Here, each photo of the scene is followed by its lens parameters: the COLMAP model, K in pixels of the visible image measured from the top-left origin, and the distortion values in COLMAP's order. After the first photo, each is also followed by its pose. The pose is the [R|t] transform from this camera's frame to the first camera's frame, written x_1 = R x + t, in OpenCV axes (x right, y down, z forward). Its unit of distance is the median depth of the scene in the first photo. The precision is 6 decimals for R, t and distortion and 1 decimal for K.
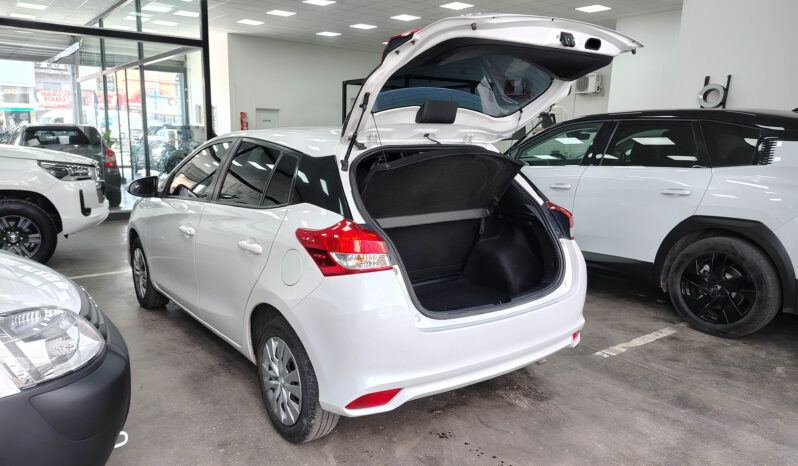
lens RADIAL K [[576.9, 0, 398.6], [0, 576.9, 238.9], [0, 0, 1]] dist [0.038366, -0.037138]
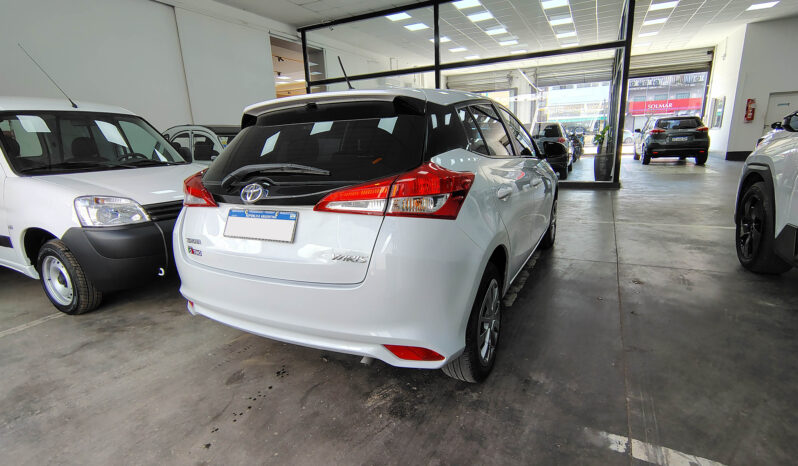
lens RADIAL K [[389.8, 0, 399.1], [0, 389.8, 230.5], [0, 0, 1]] dist [-0.005219, 0.003992]
pose [[0.424520, 0.166765, -0.889928, 0.561656], [-0.111763, 0.985026, 0.131271, -0.033921], [0.898494, 0.043734, 0.436801, 0.622340]]
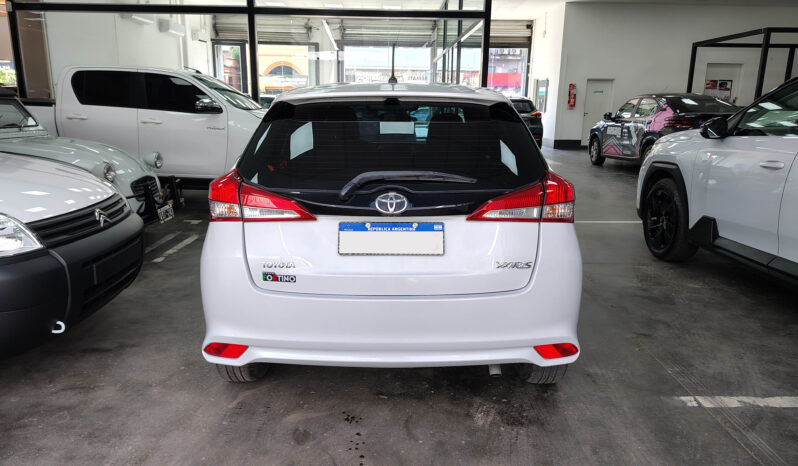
lens RADIAL K [[576.9, 0, 400.4], [0, 576.9, 231.4], [0, 0, 1]] dist [0.038366, -0.037138]
pose [[0.800141, 0.119213, -0.587846, 0.455572], [-0.103714, 0.992786, 0.060164, -0.009080], [0.590777, 0.012828, 0.806733, 0.225994]]
